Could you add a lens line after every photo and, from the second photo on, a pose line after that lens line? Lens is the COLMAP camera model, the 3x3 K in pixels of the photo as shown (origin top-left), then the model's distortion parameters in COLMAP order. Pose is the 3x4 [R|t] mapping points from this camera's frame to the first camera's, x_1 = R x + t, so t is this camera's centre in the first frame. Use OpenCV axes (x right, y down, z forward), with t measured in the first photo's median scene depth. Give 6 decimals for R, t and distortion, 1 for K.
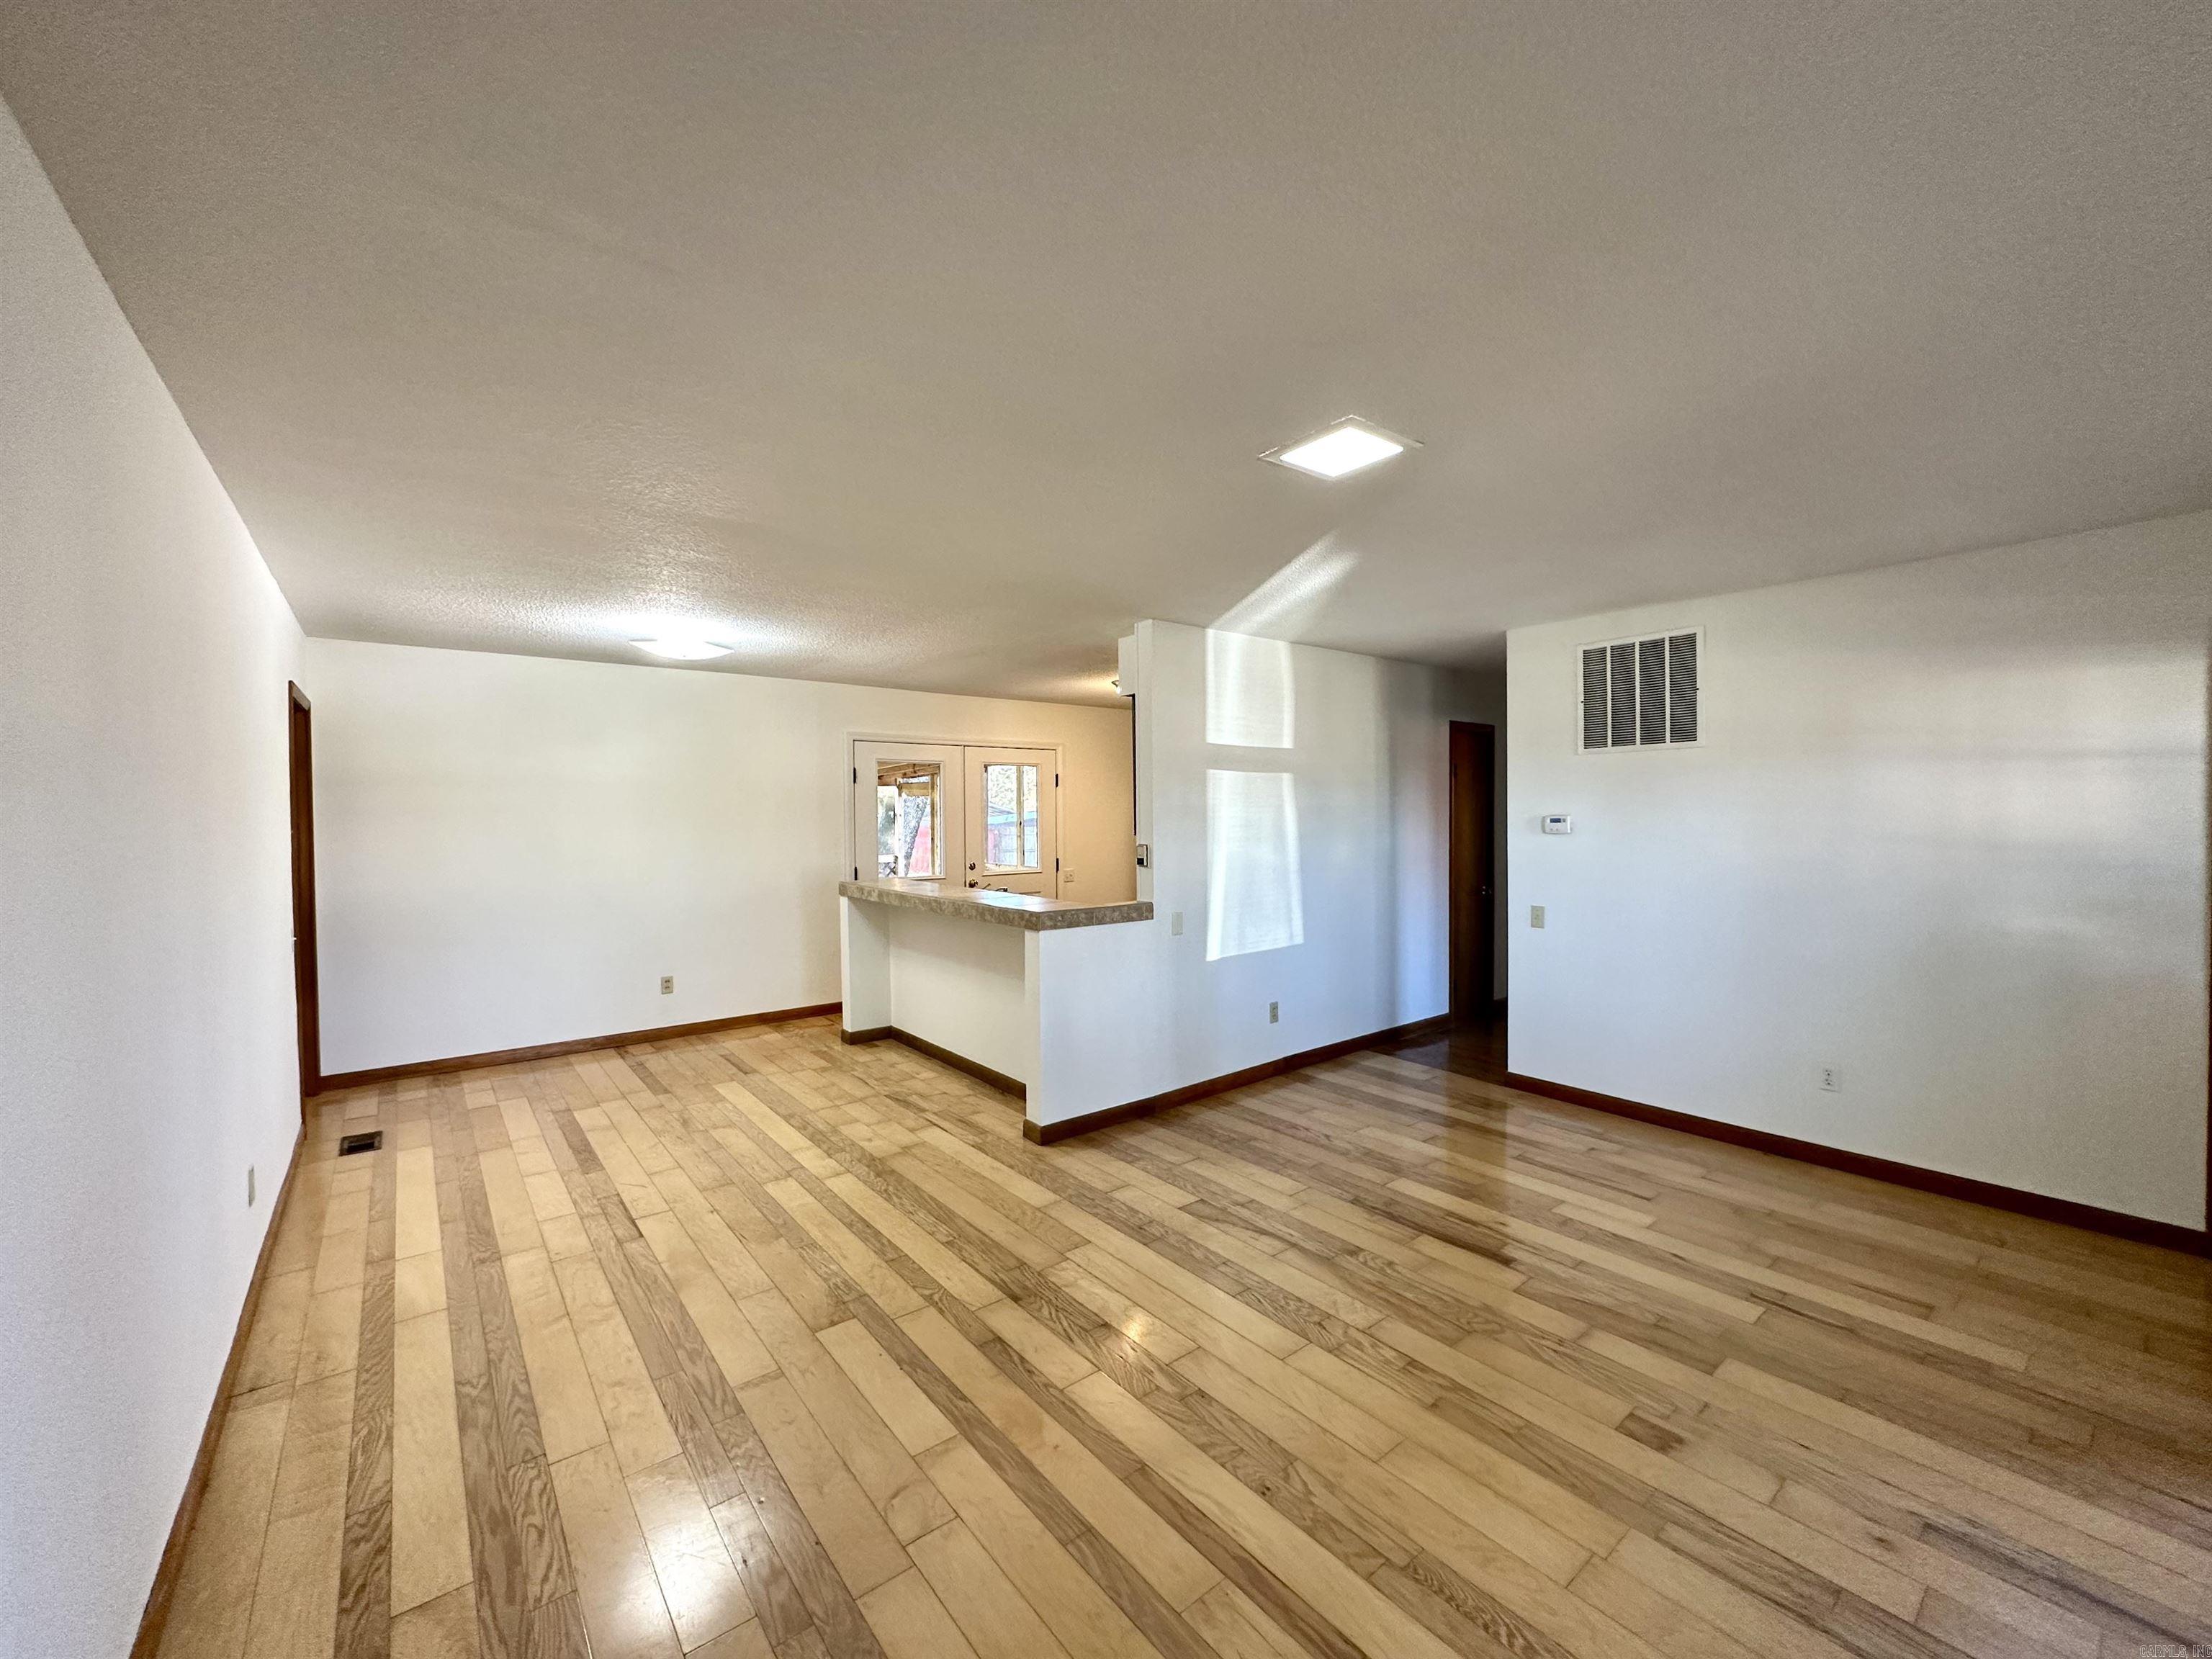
lens RADIAL K [[879.7, 0, 1106.0], [0, 879.7, 829.5], [0, 0, 1]] dist [-0.001278, 0.000228]
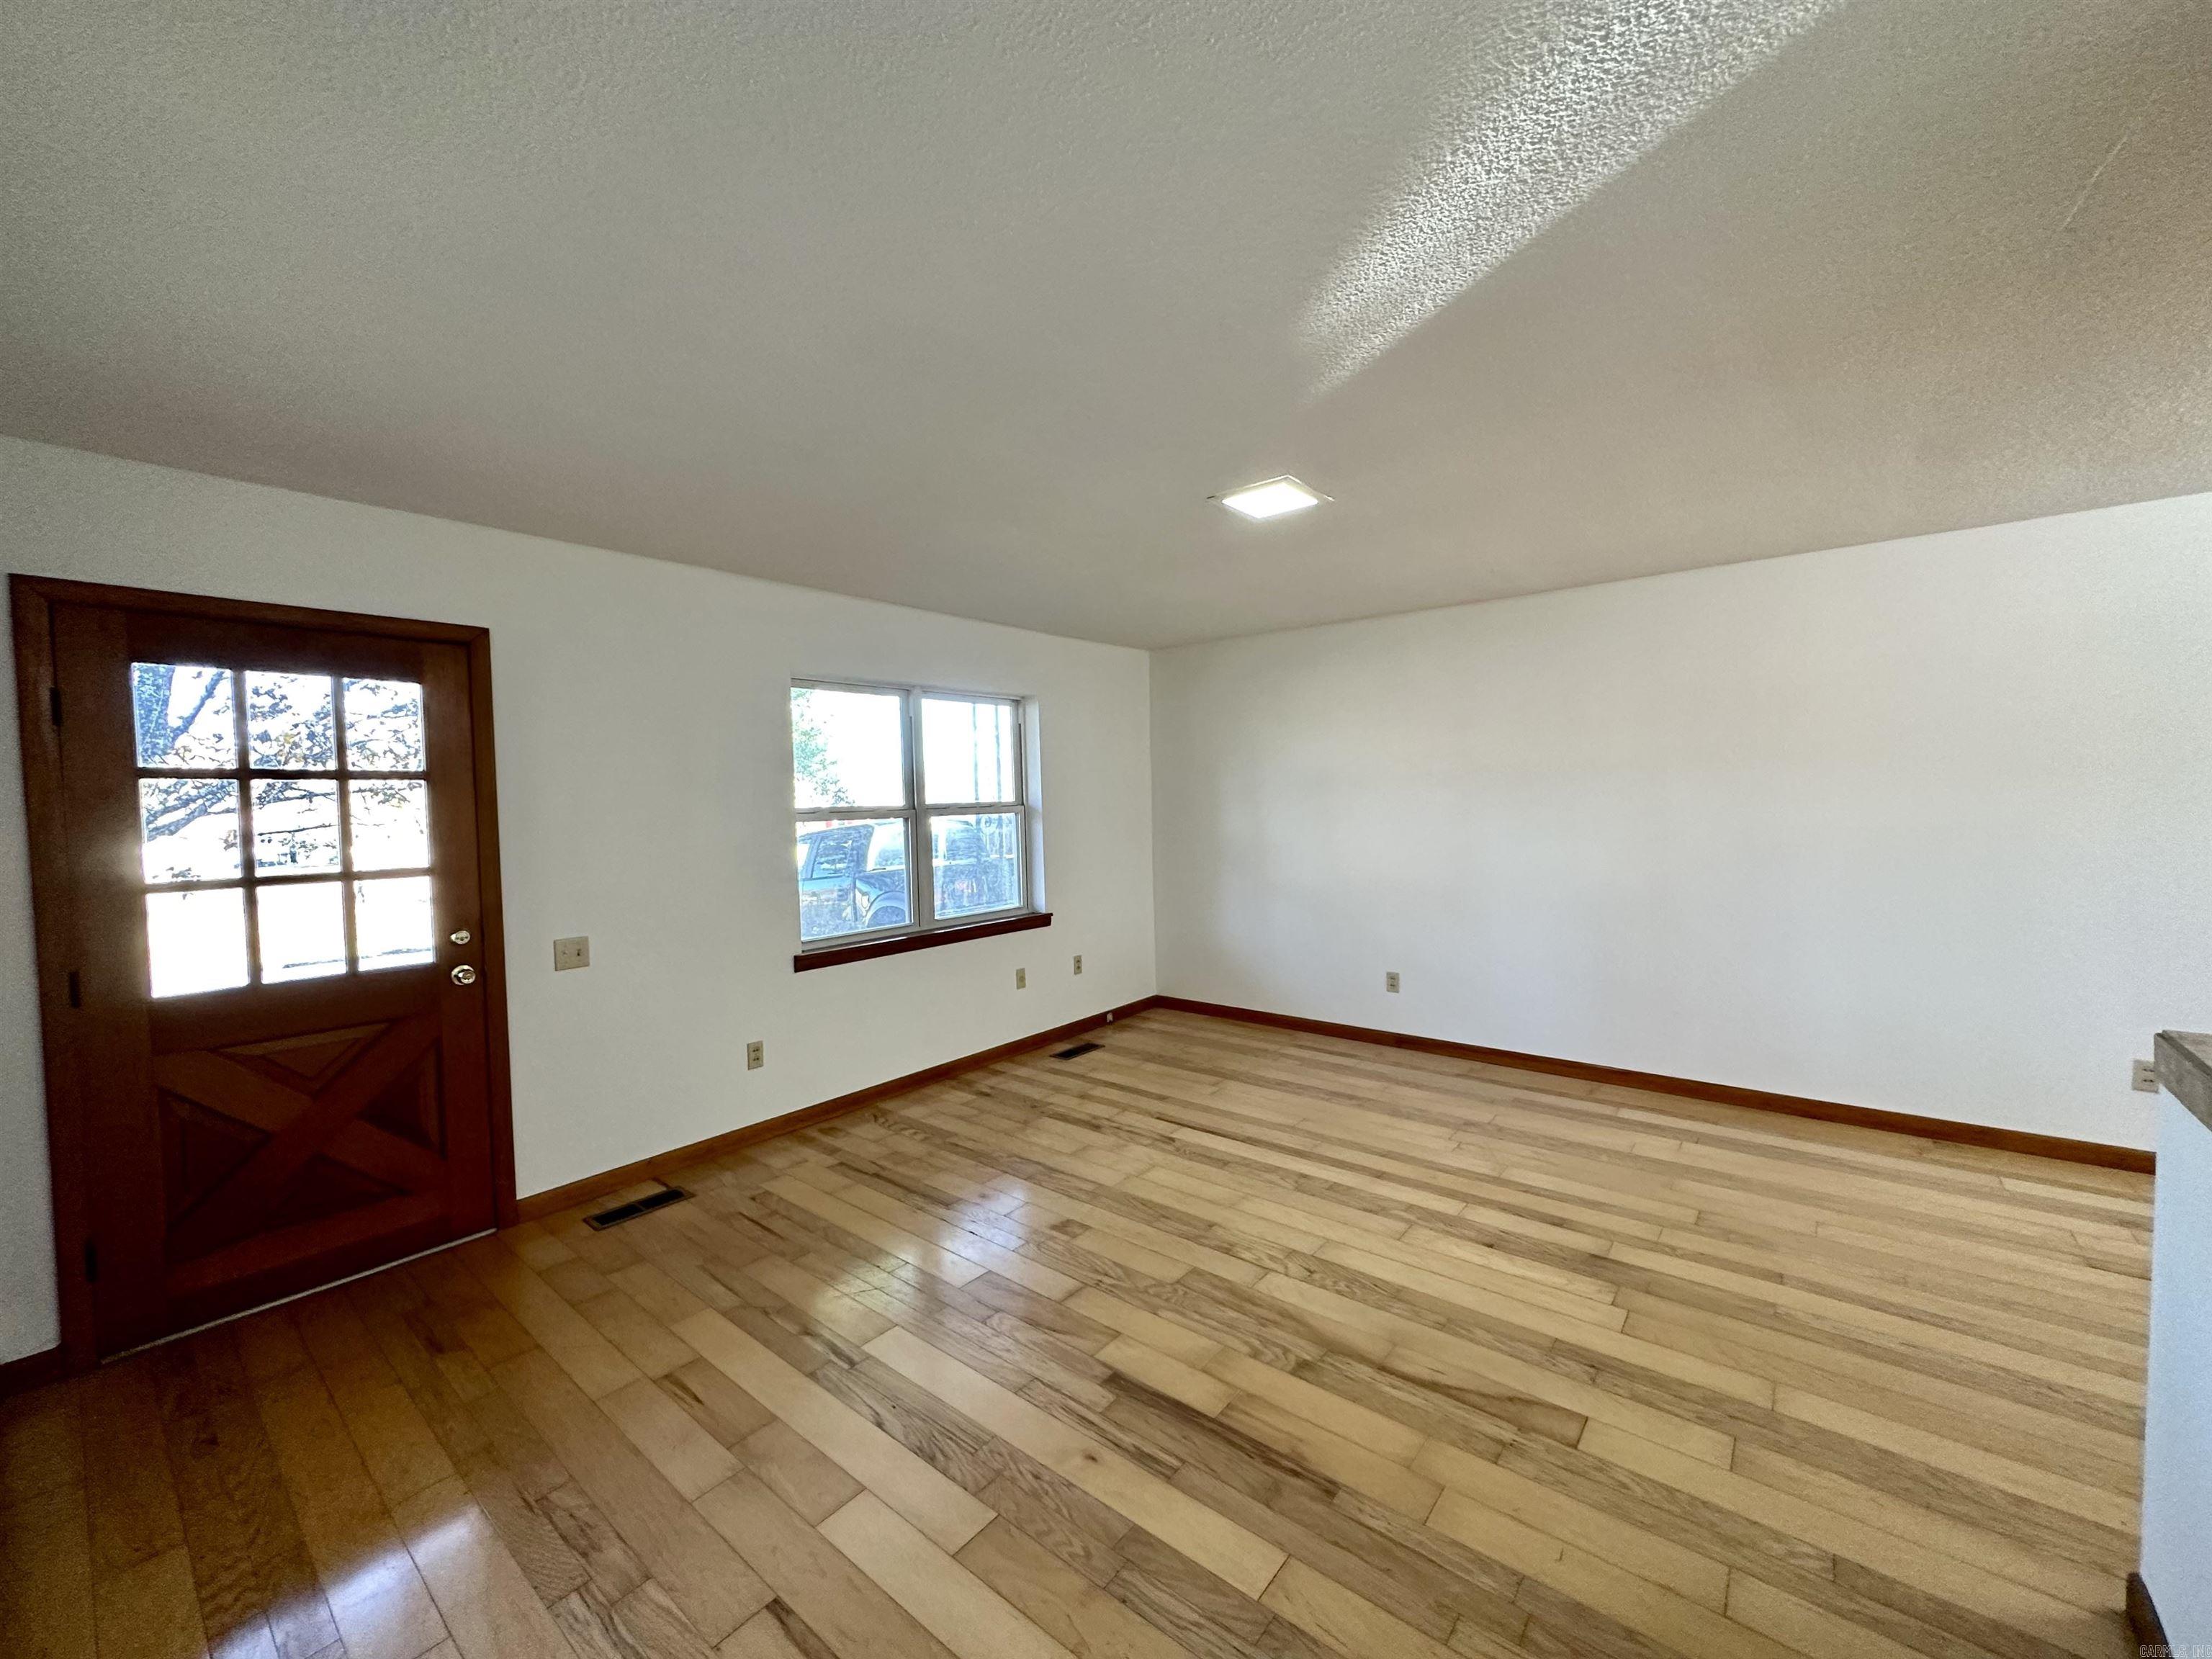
lens RADIAL K [[879.7, 0, 1106.0], [0, 879.7, 829.5], [0, 0, 1]] dist [-0.001278, 0.000228]
pose [[-0.978060, 0.037119, -0.204990, 0.563068], [0.024881, 0.997768, 0.061959, -0.035396], [0.206832, 0.055500, -0.976801, 1.611626]]
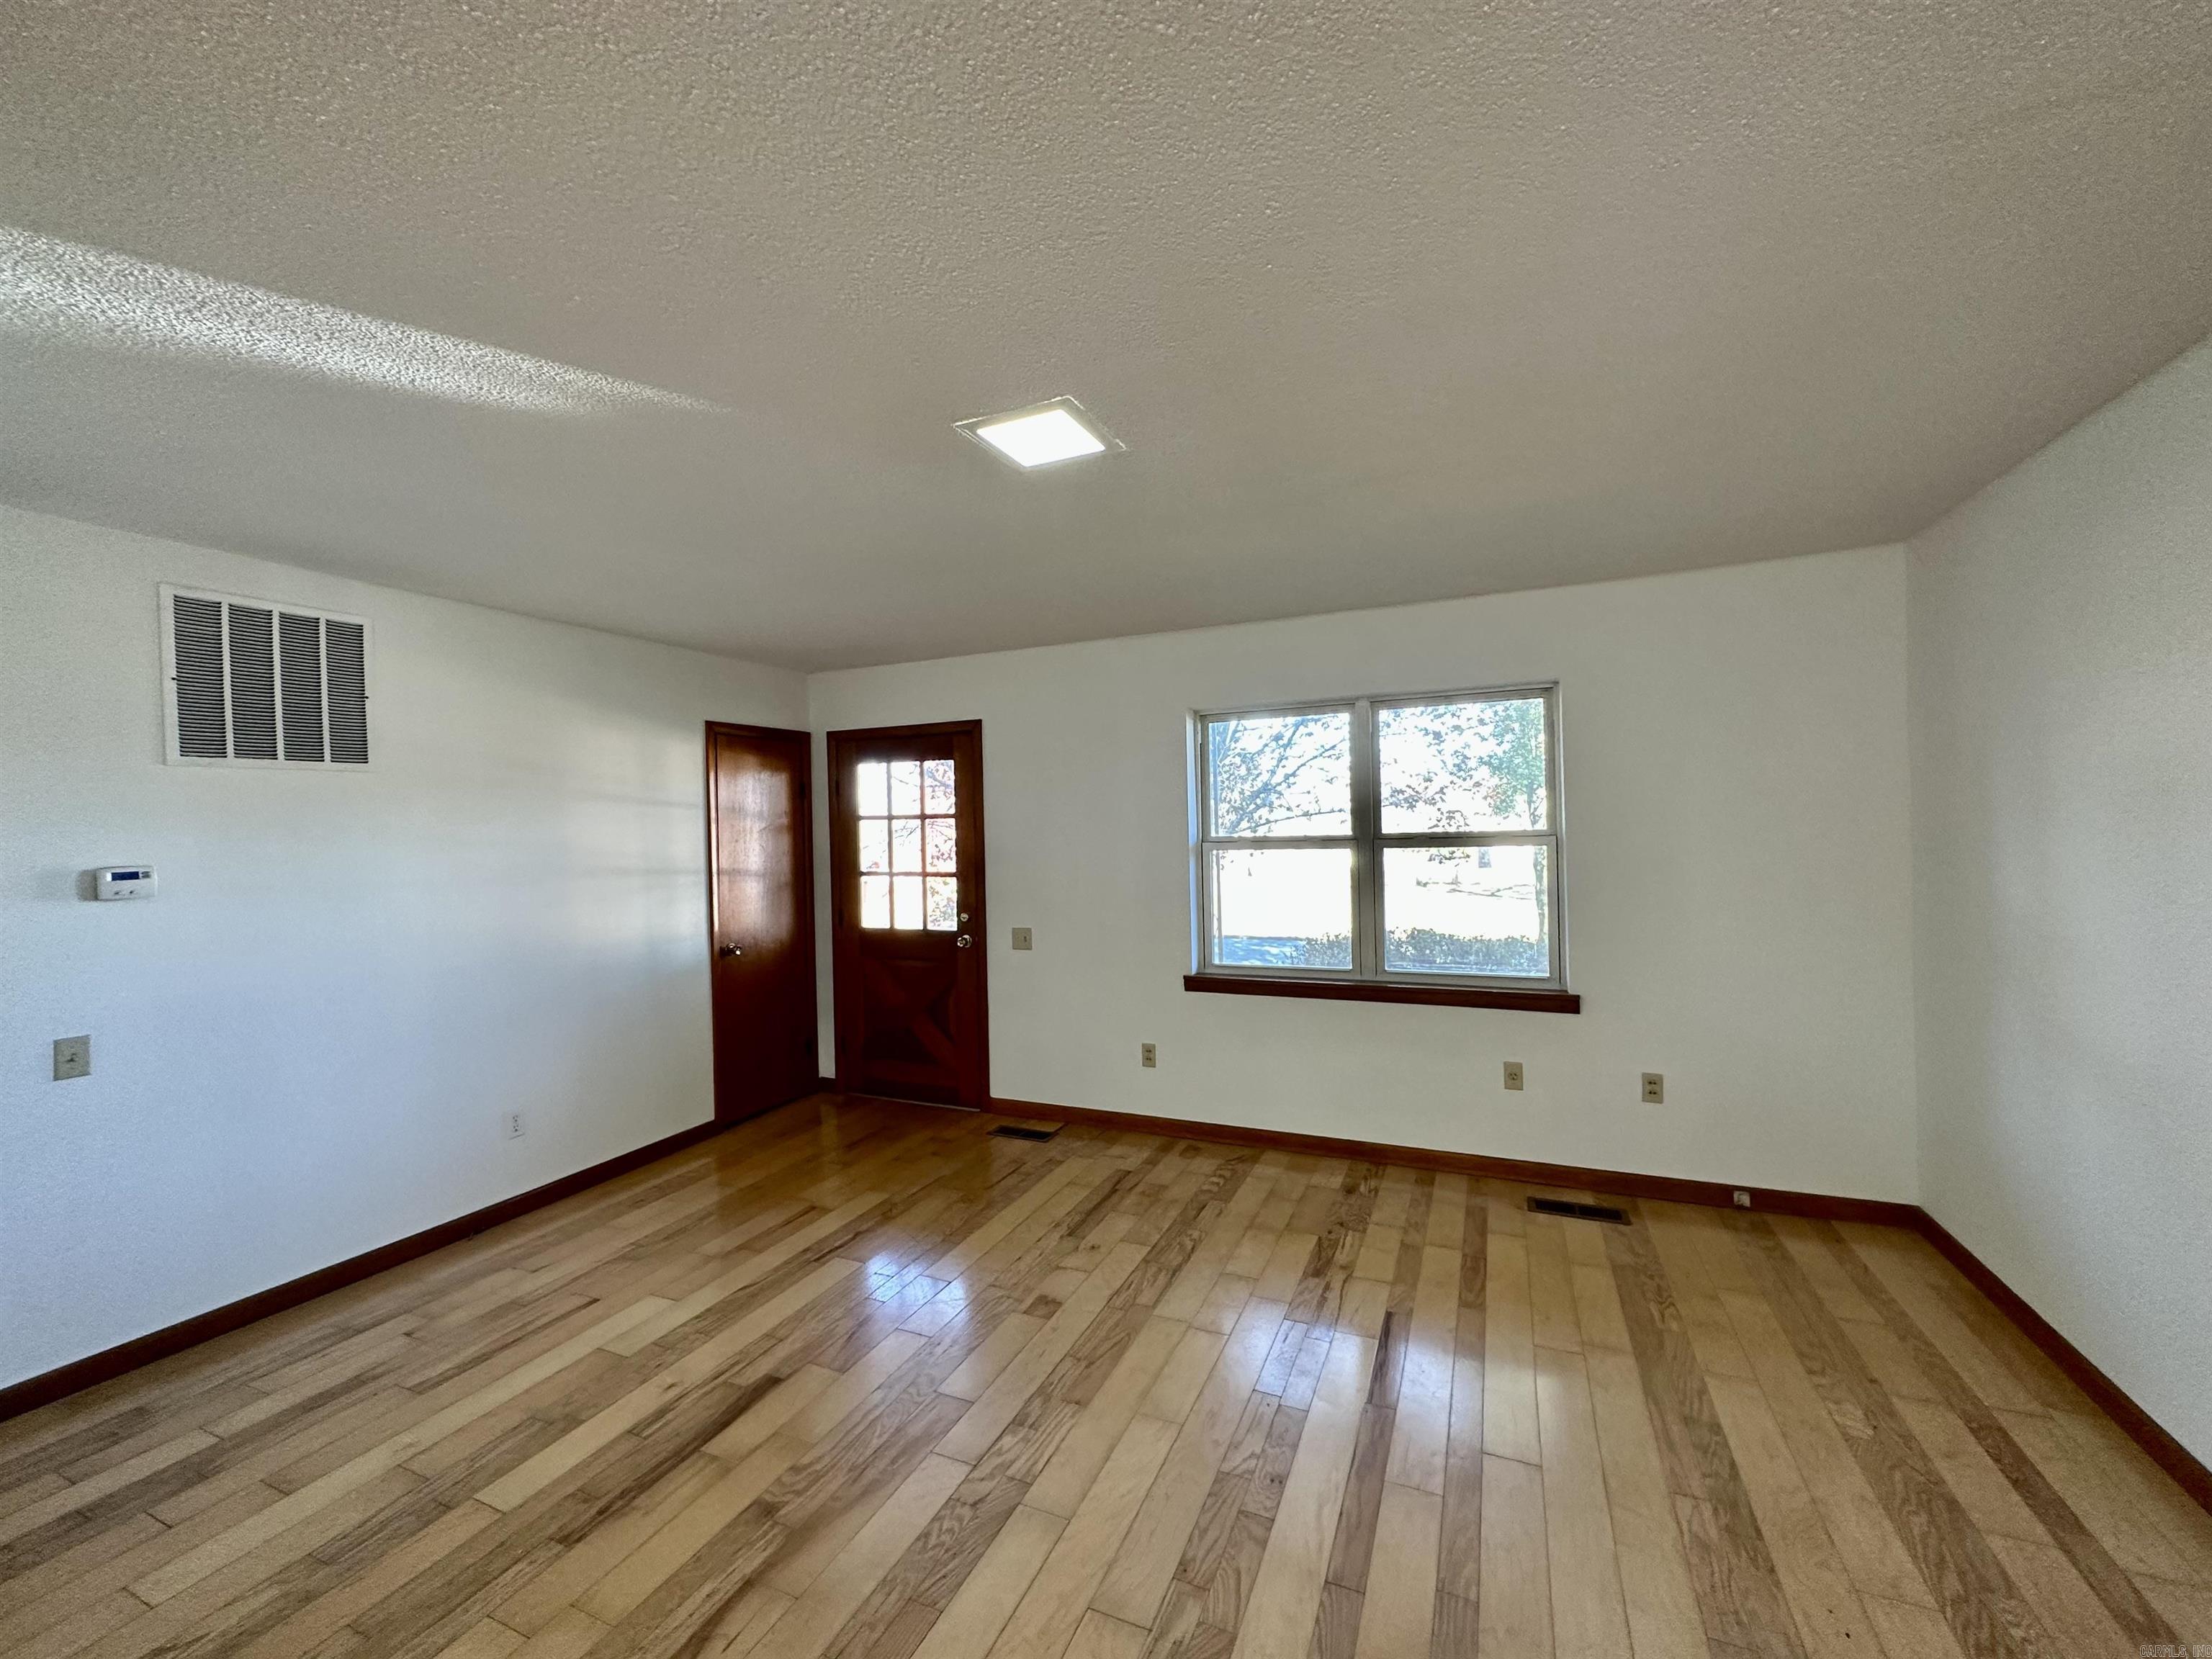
lens RADIAL K [[879.7, 0, 1106.0], [0, 879.7, 829.5], [0, 0, 1]] dist [-0.001278, 0.000228]
pose [[-0.459160, 0.019827, 0.888132, -0.413831], [0.044520, 0.999008, 0.000715, -0.017941], [-0.887237, 0.039868, -0.459587, 1.011107]]
